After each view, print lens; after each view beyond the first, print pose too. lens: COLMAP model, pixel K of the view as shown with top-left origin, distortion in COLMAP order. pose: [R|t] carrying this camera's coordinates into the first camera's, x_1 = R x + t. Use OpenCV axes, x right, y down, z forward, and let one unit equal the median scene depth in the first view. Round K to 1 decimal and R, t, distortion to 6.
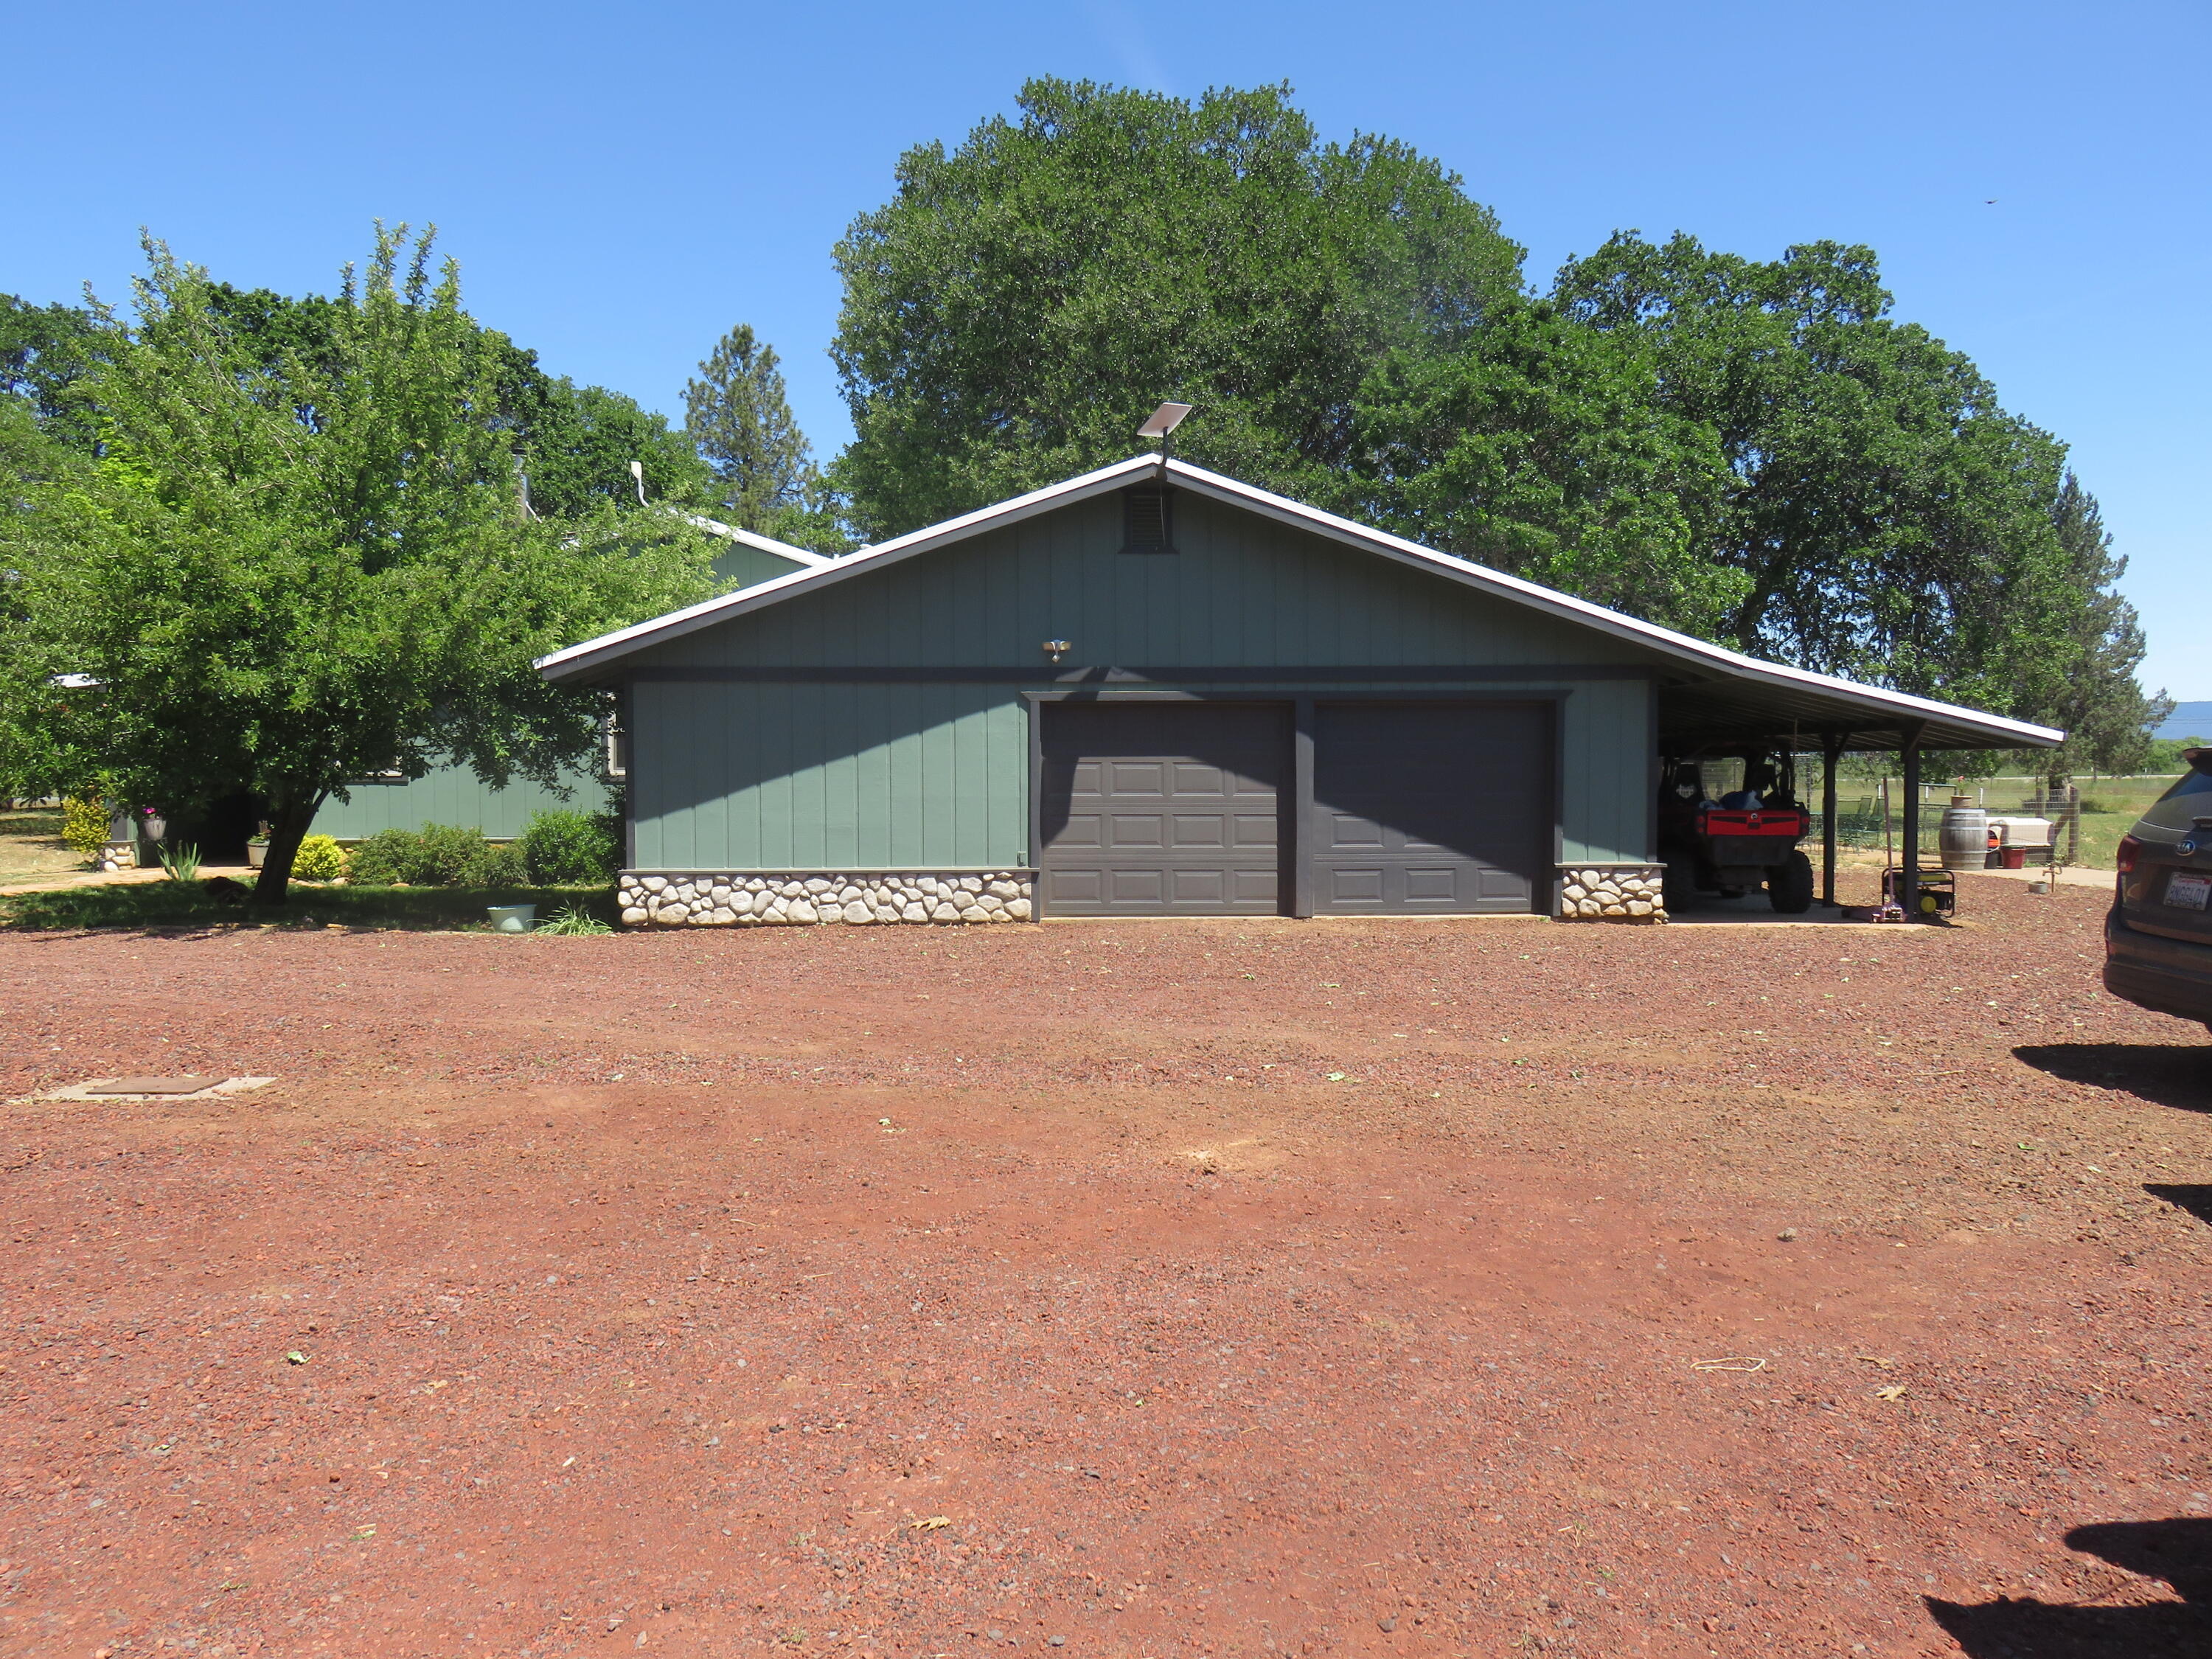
lens RADIAL K [[1756.5, 0, 1108.8], [0, 1756.5, 836.0], [0, 0, 1]] dist [-0.010711, -0.005840]
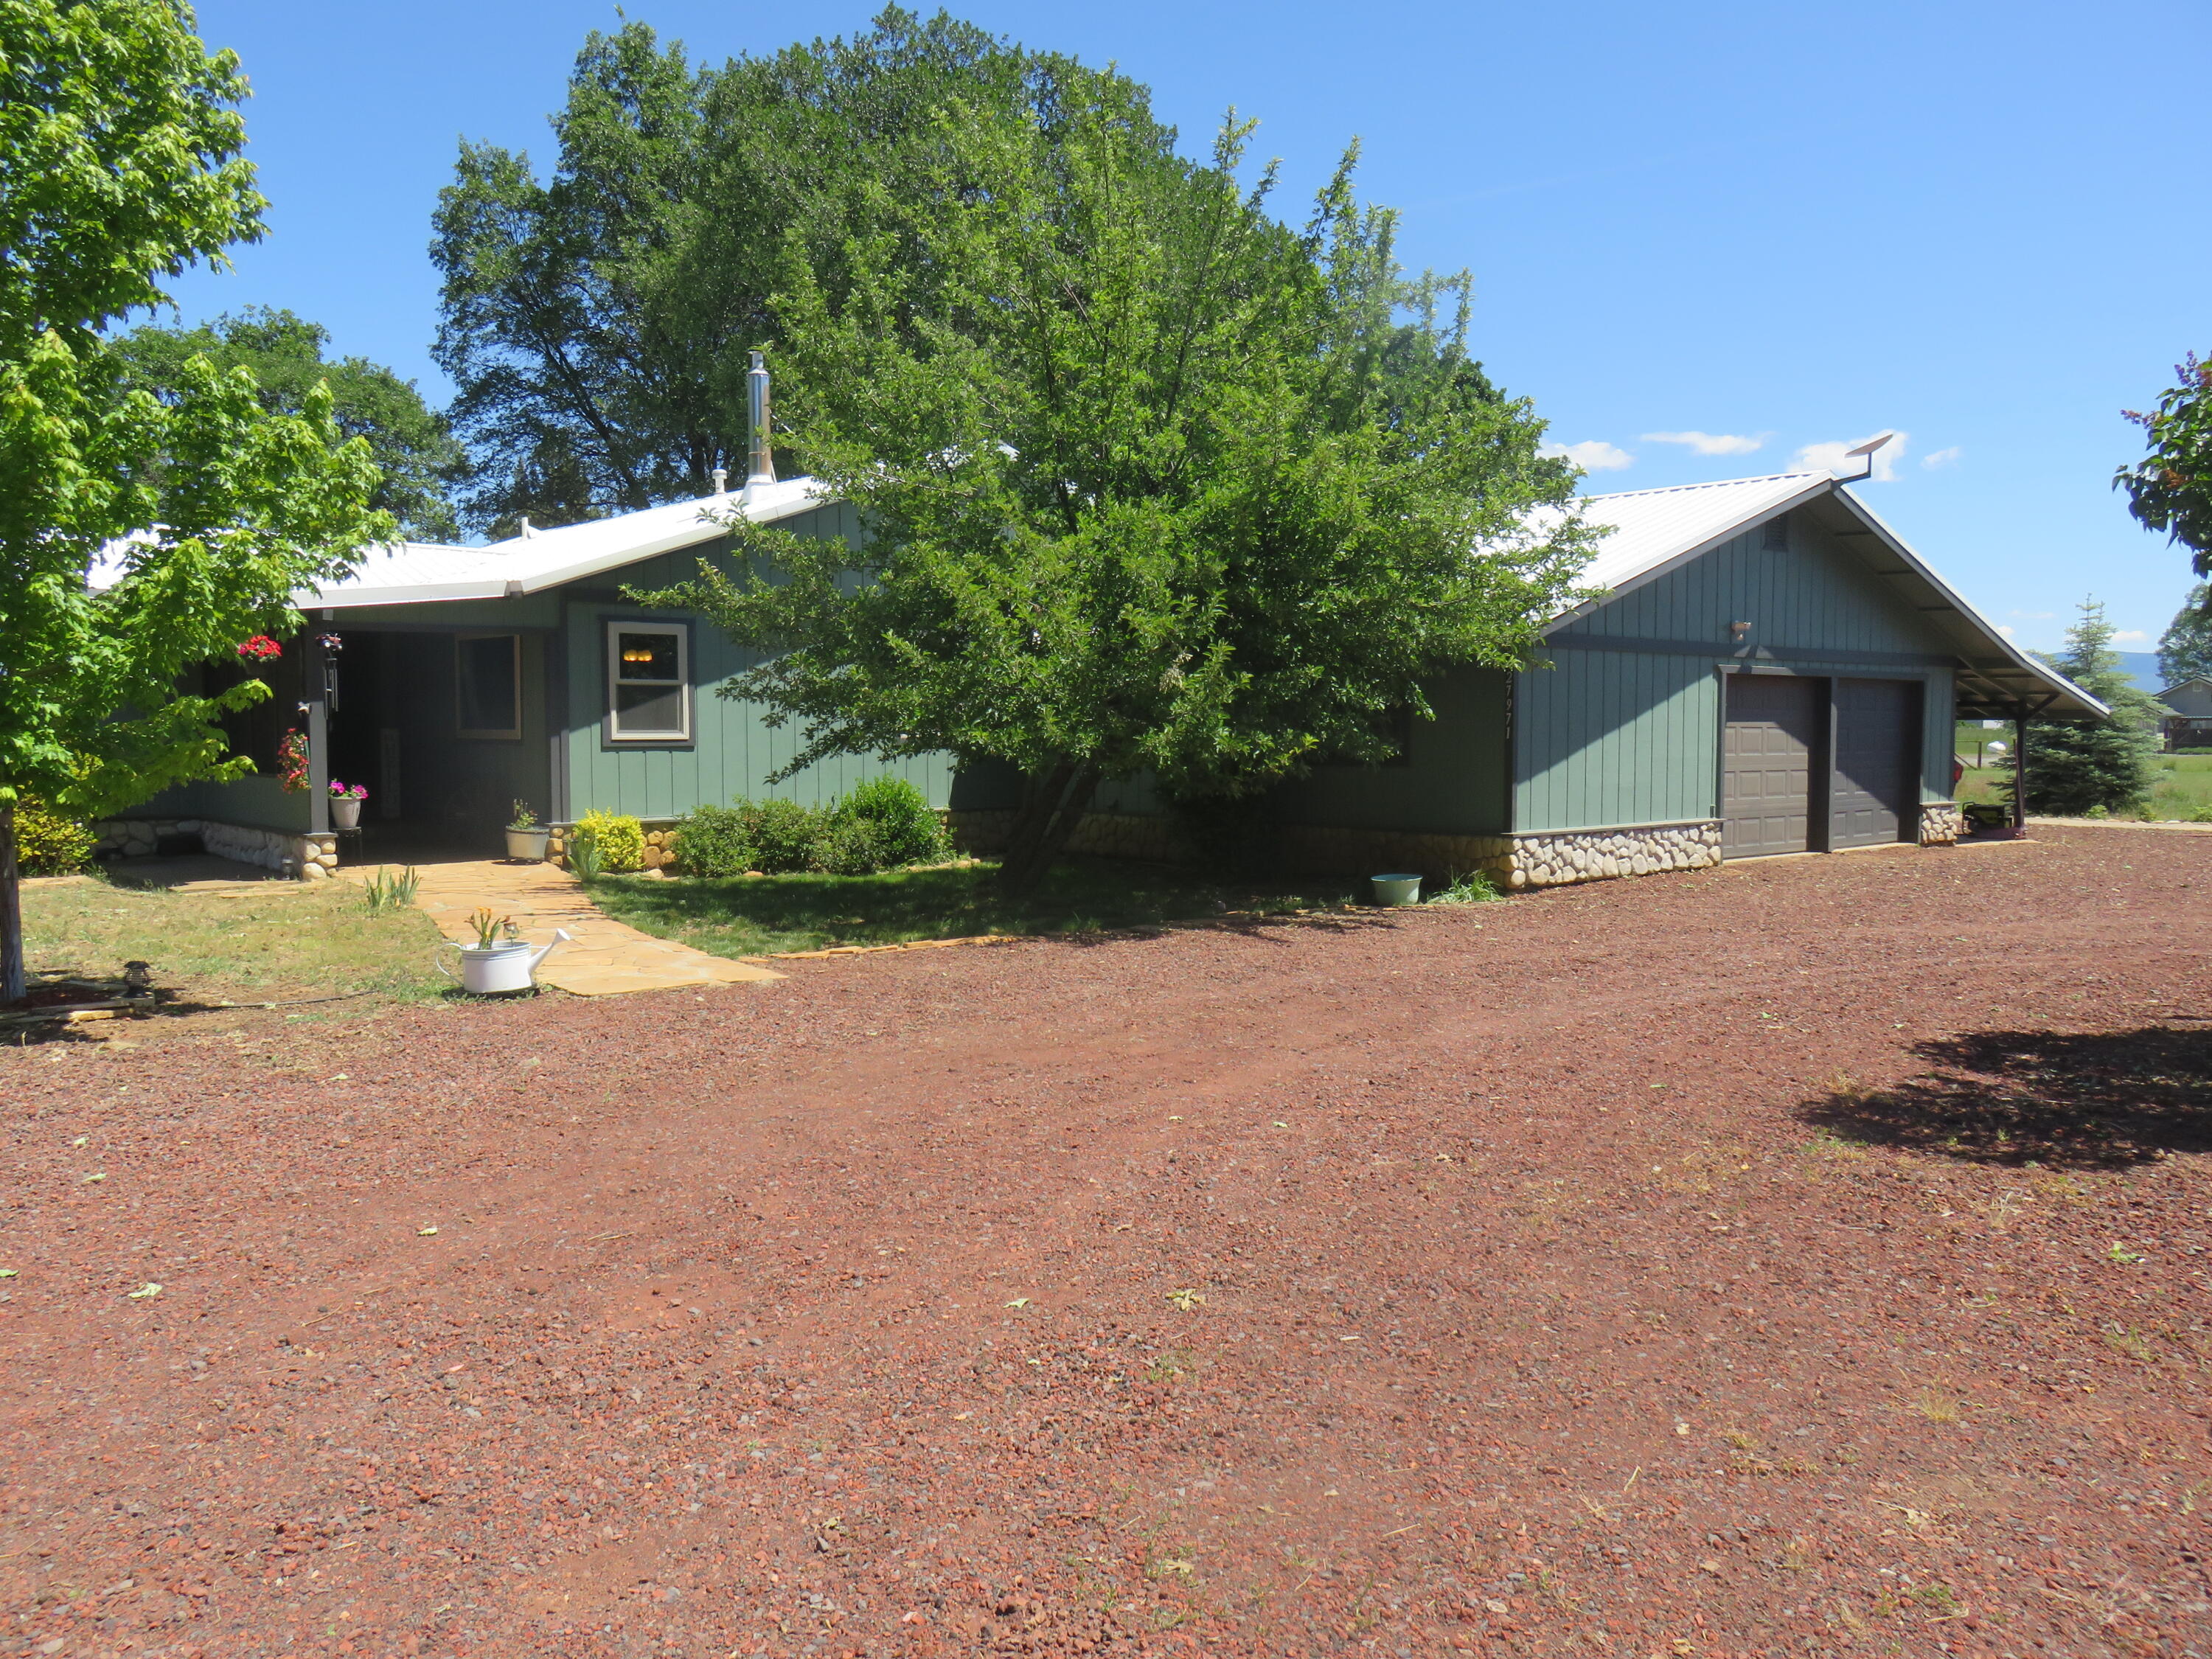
lens RADIAL K [[1756.5, 0, 1108.8], [0, 1756.5, 836.0], [0, 0, 1]] dist [-0.010711, -0.005840]
pose [[0.781222, -0.038707, 0.623052, -1.062575], [0.025615, 0.999223, 0.029959, -0.014930], [-0.623727, -0.007445, 0.781606, 0.349215]]
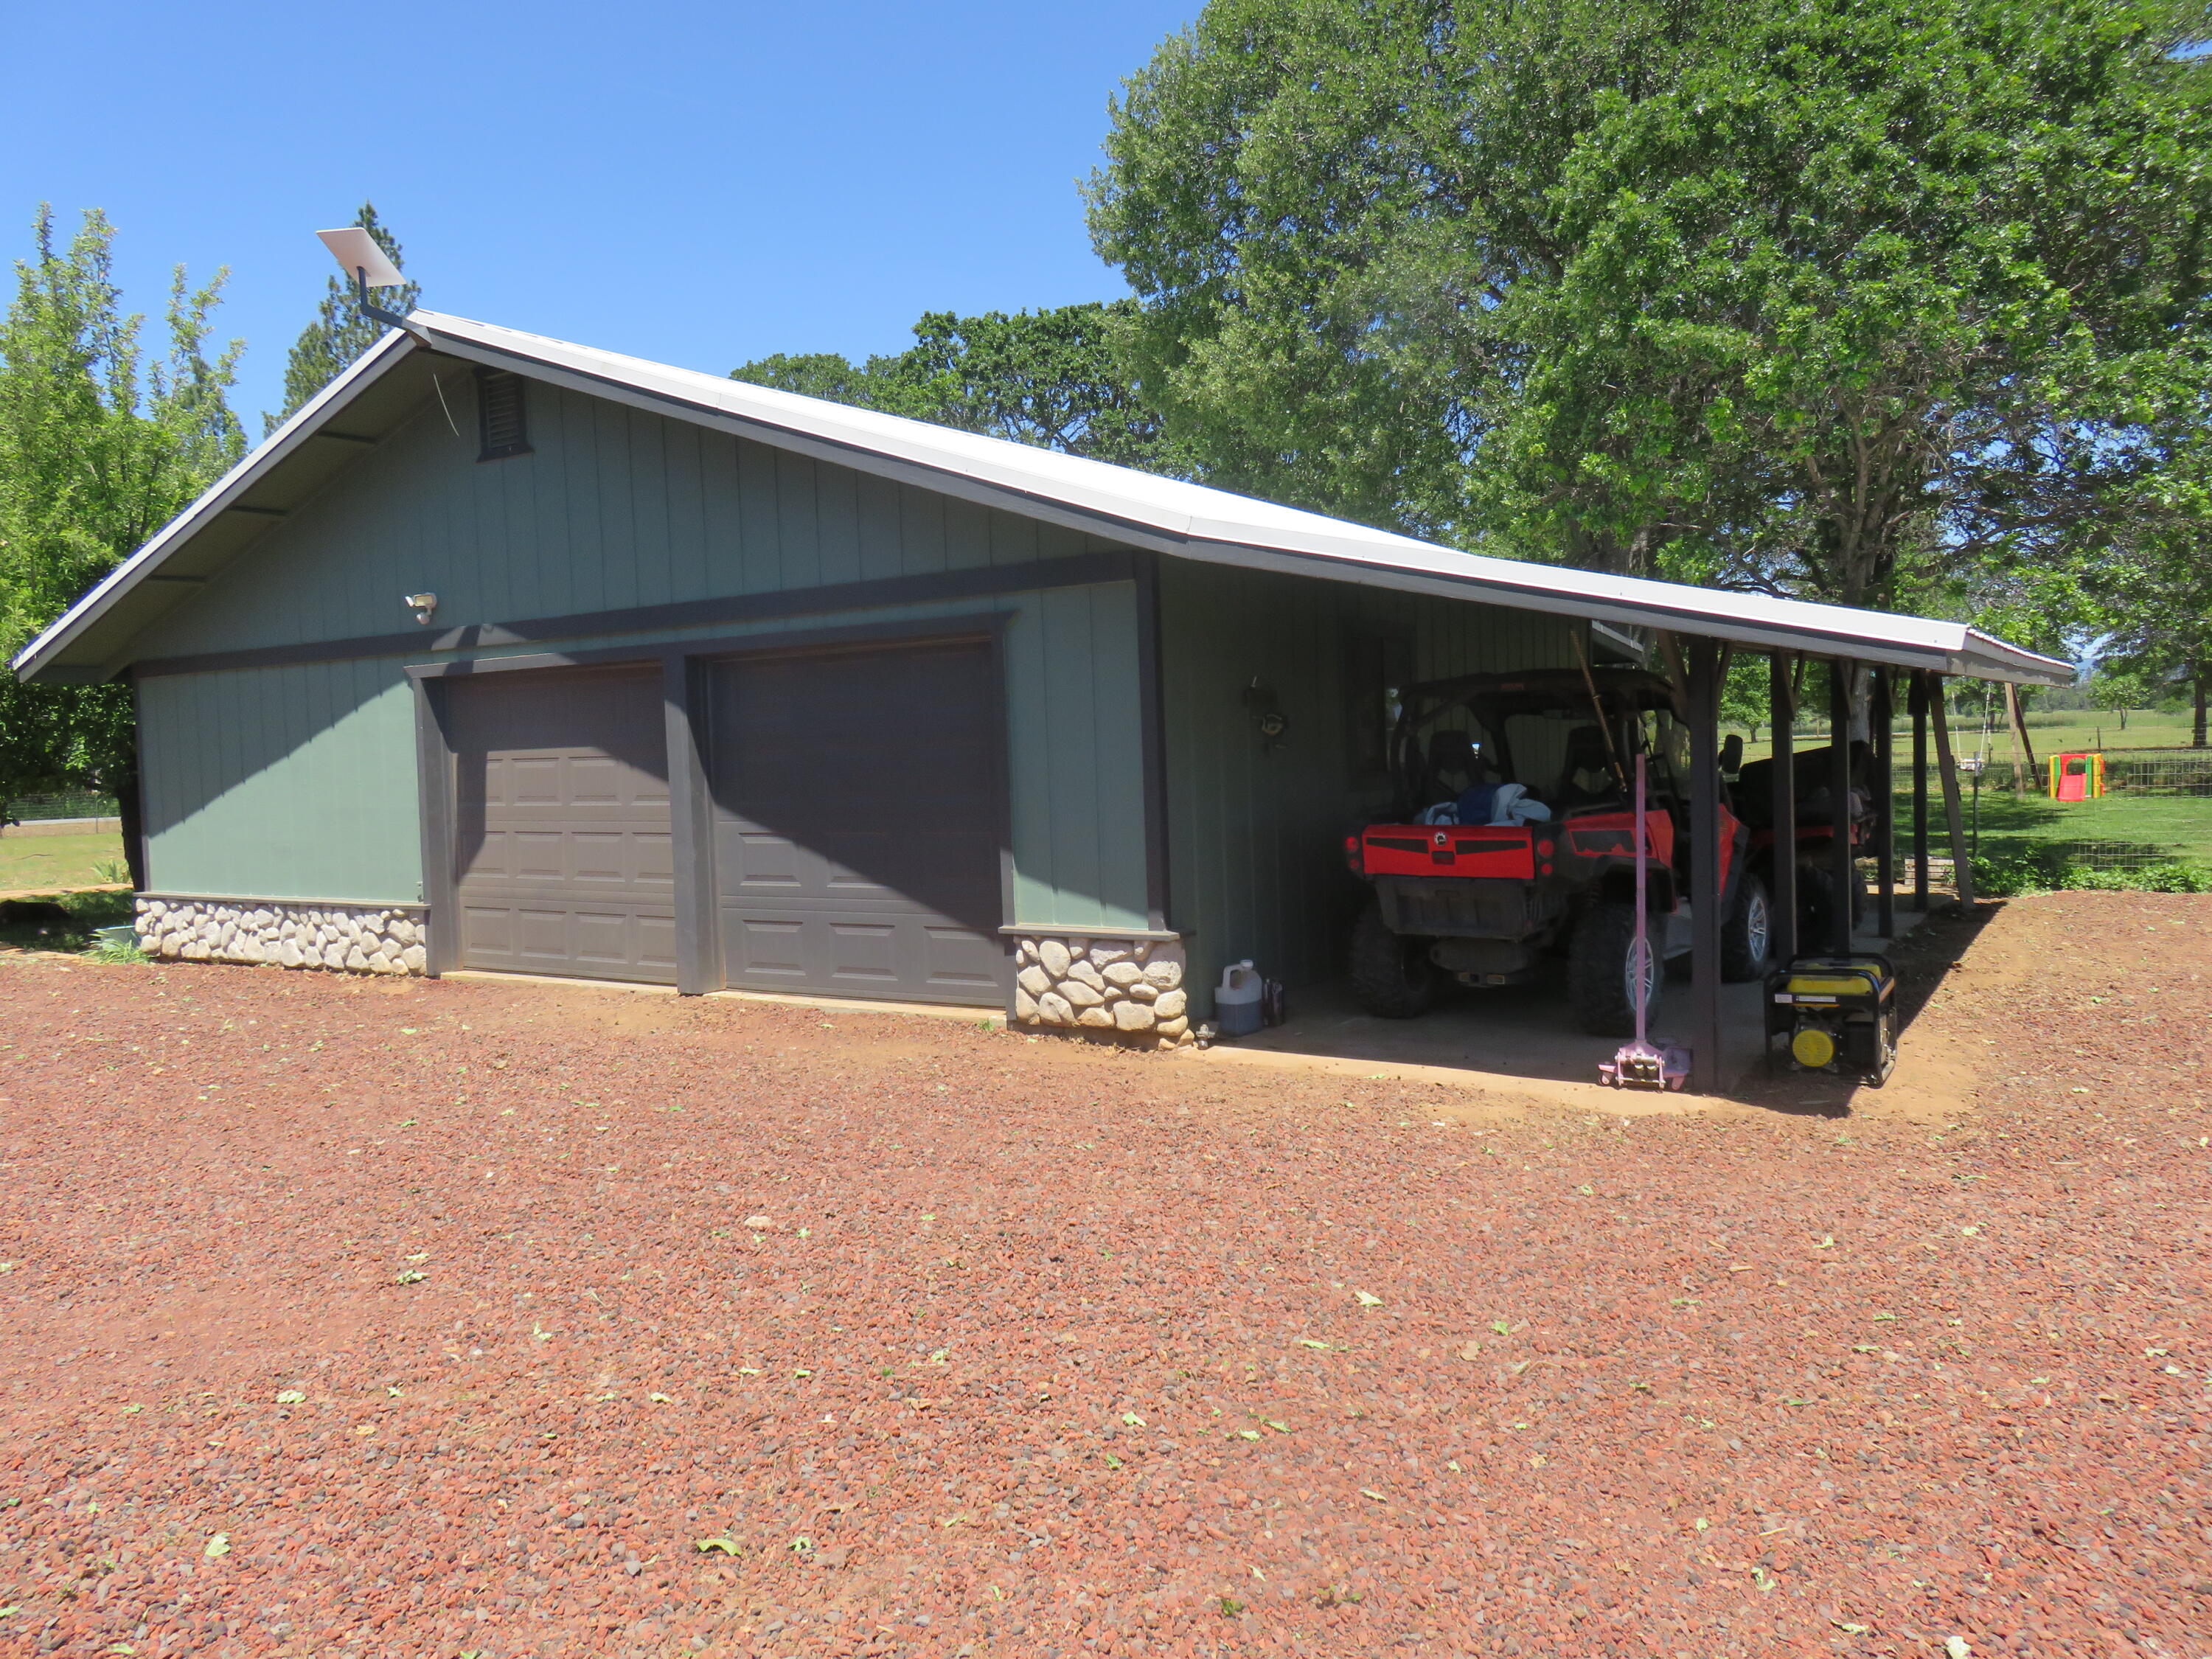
lens RADIAL K [[1637.2, 0, 1106.0], [0, 1637.2, 829.5], [0, 0, 1]] dist [-0.003722, -0.009336]
pose [[0.811132, 0.006426, -0.584828, 0.586689], [0.009006, 0.999684, 0.023476, -0.026604], [0.584794, -0.024309, 0.810817, 0.604612]]
